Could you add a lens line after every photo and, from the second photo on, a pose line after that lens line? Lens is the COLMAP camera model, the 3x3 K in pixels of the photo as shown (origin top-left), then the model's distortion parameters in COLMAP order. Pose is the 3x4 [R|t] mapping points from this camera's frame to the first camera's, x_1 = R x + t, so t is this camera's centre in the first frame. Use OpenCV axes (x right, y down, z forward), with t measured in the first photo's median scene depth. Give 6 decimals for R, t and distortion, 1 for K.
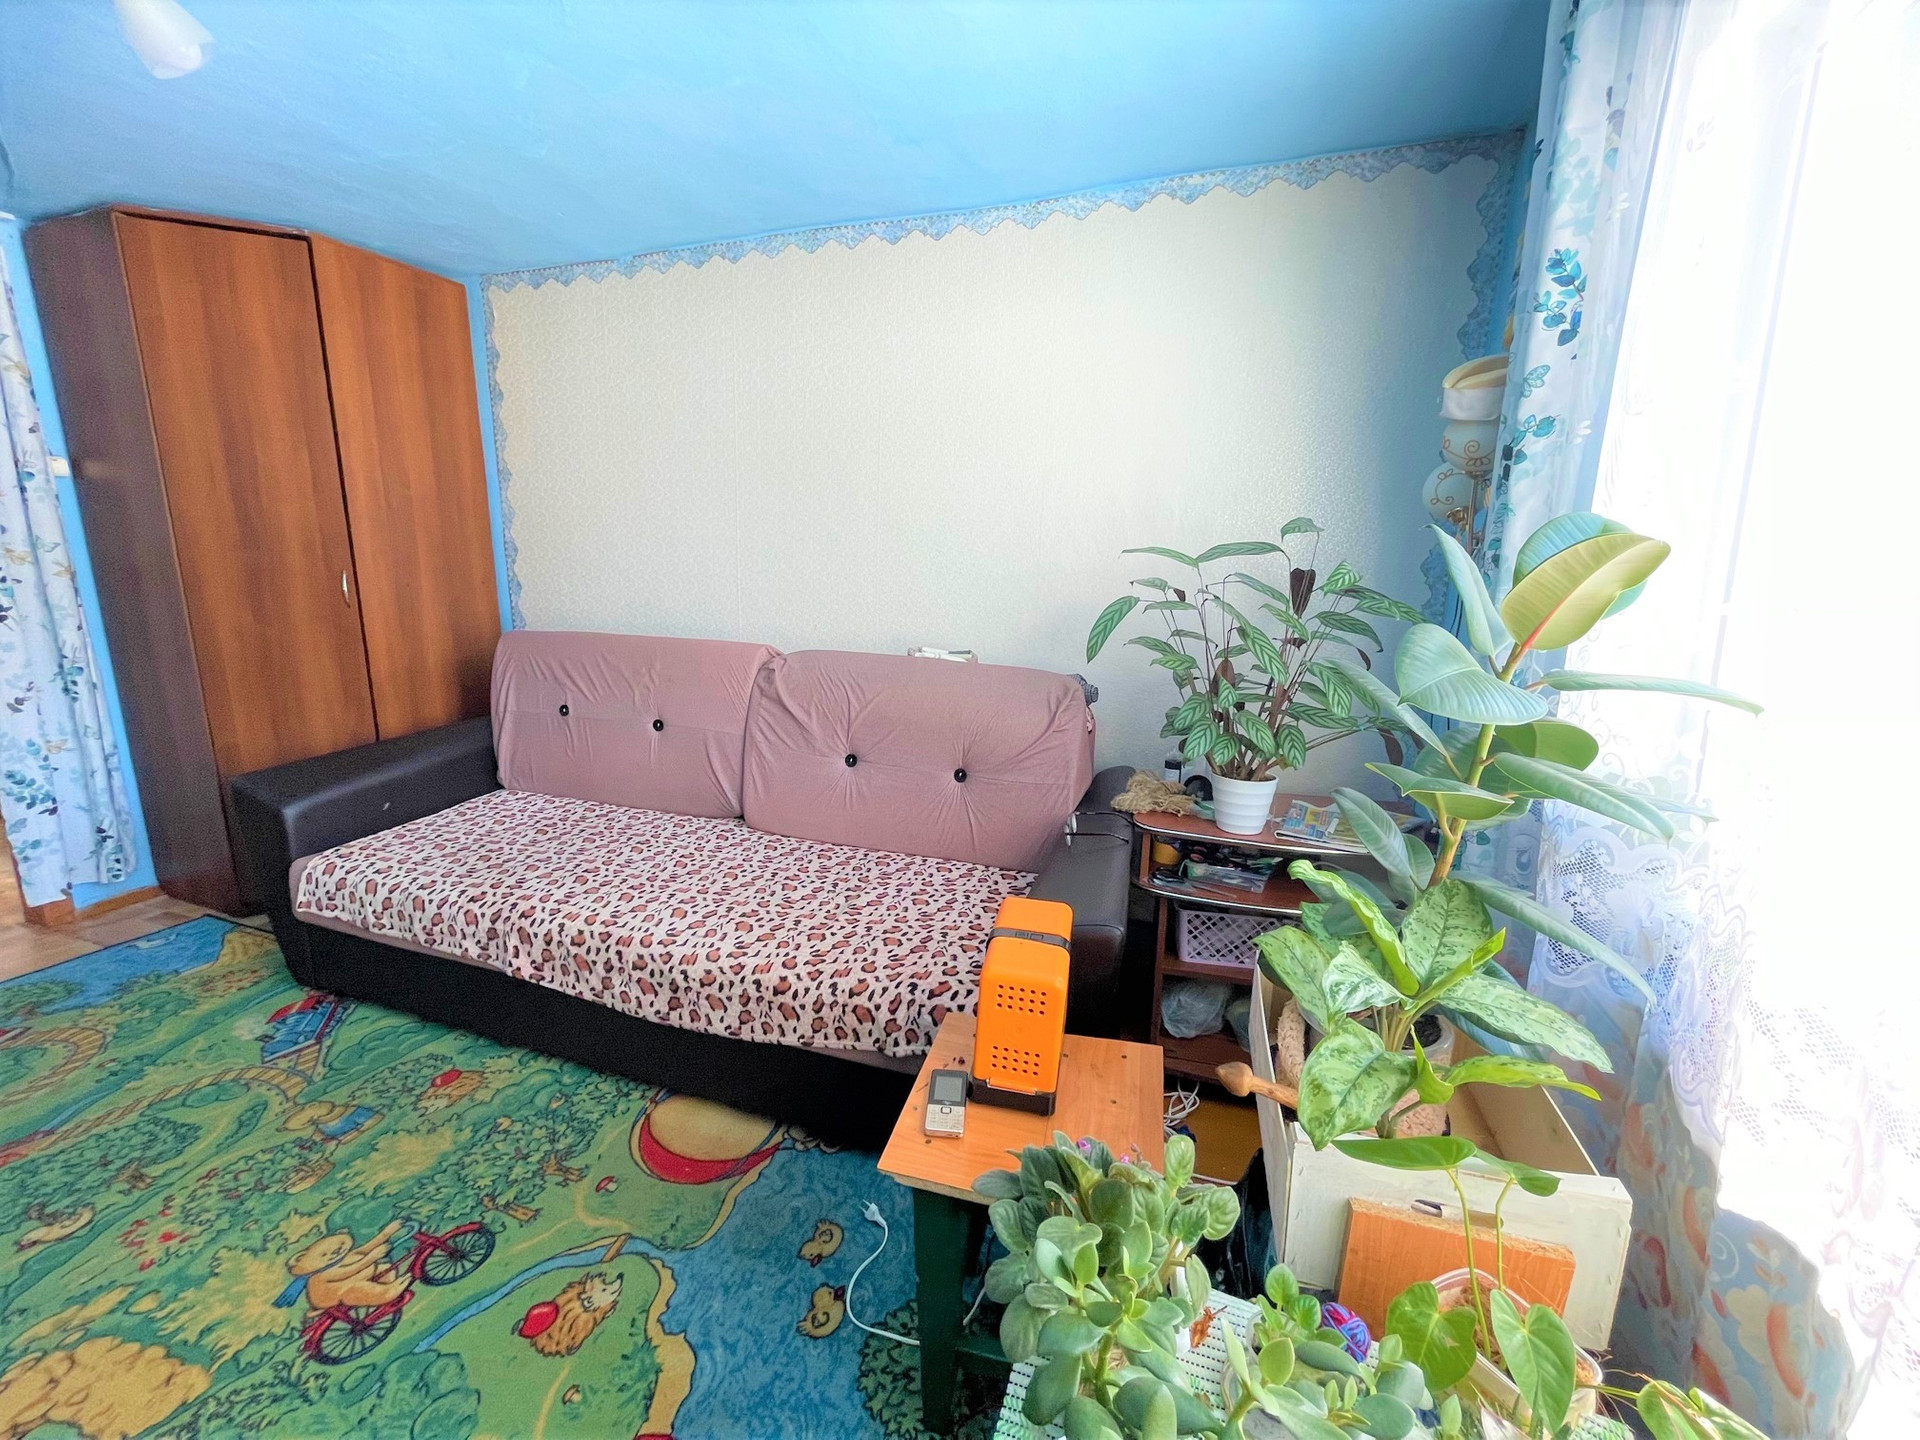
lens RADIAL K [[769.8, 0, 961.1], [0, 769.8, 716.3], [0, 0, 1]] dist [0.000361, 0.000403]
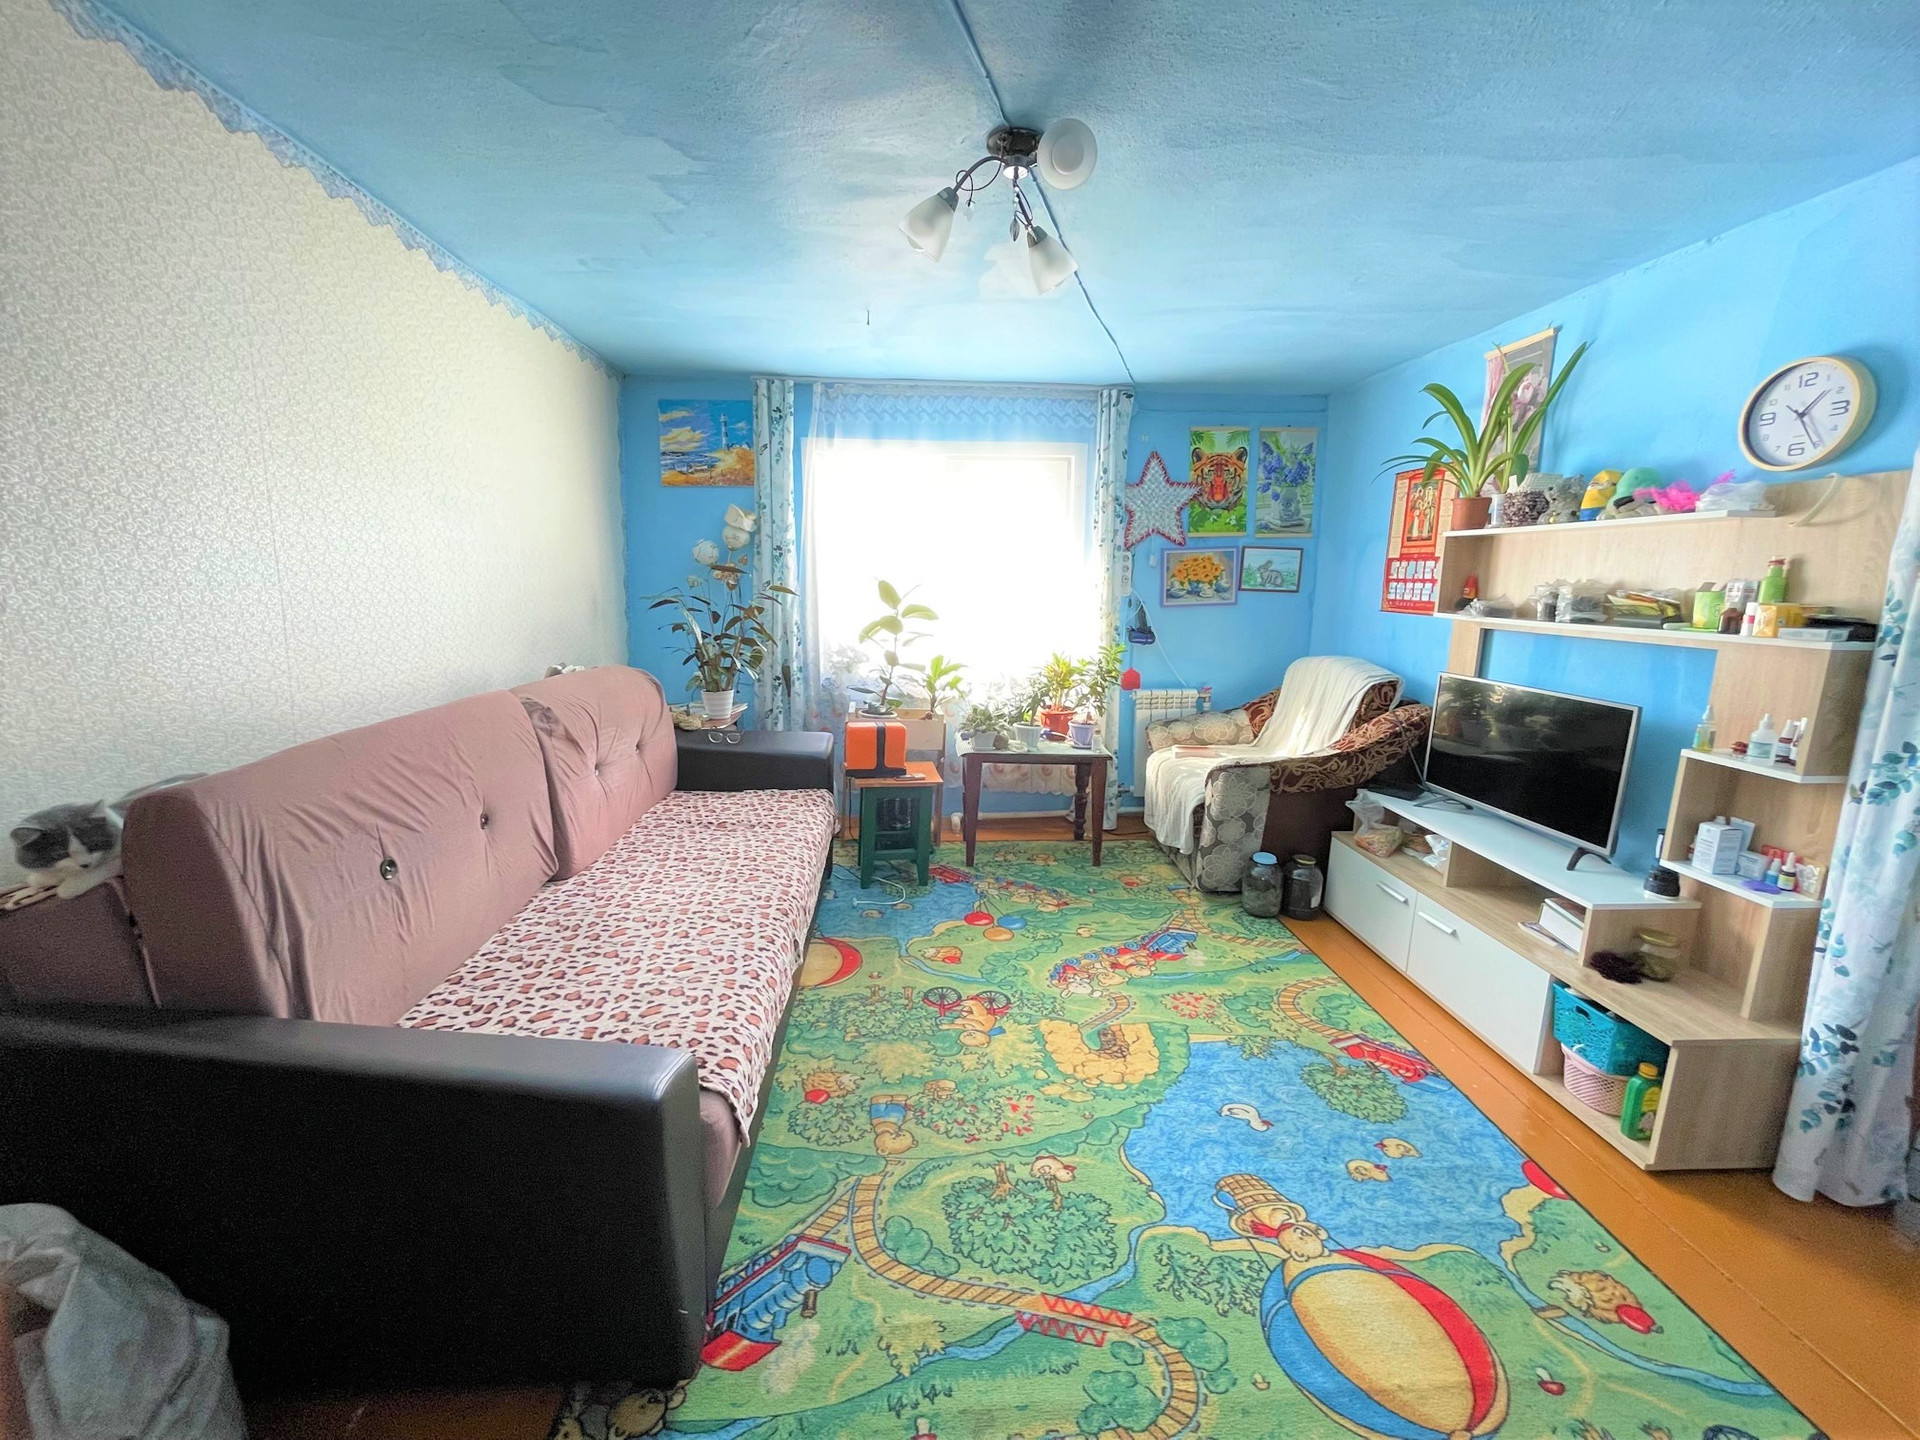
lens RADIAL K [[769.8, 0, 955.9], [0, 769.8, 721.7], [0, 0, 1]] dist [0.000361, 0.000403]
pose [[-0.388463, -0.189657, 0.901735, -2.091790], [0.159803, 0.949896, 0.268629, -0.350715], [-0.907502, 0.248452, -0.338692, 1.390009]]
